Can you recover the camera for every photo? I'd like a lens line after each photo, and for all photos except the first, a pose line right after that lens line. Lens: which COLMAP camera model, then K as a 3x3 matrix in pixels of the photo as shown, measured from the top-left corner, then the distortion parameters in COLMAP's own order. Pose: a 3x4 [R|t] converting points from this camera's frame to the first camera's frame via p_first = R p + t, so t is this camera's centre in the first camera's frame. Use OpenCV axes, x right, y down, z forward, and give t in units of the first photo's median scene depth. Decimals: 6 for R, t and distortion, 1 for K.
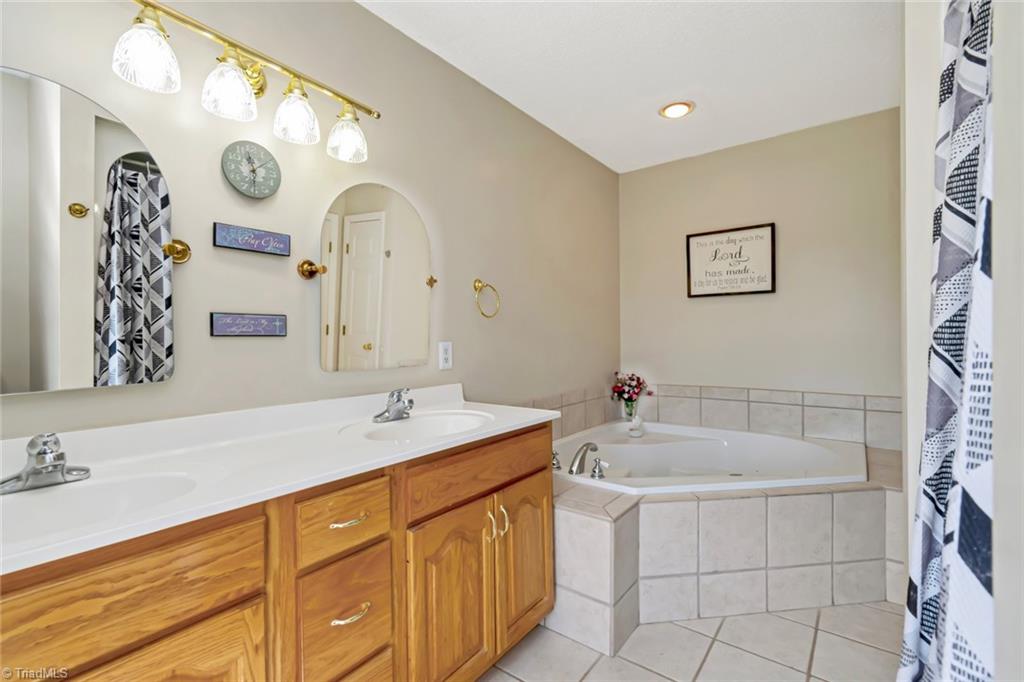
lens RADIAL K [[456.4, 0, 515.8], [0, 456.4, 338.6], [0, 0, 1]] dist [-0.000880, -0.000482]
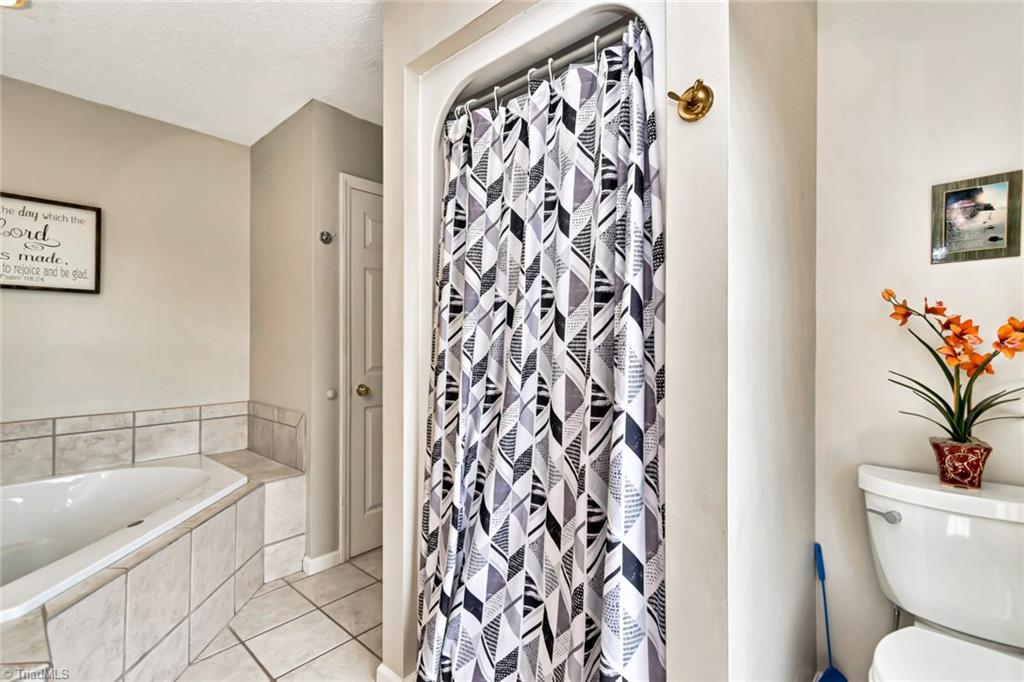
lens RADIAL K [[456.4, 0, 515.8], [0, 456.4, 338.6], [0, 0, 1]] dist [-0.000880, -0.000482]
pose [[0.070238, 0.020531, 0.997319, -0.188748], [0.007342, 0.999750, -0.021098, 0.001254], [-0.997503, 0.008804, 0.070070, 0.208331]]
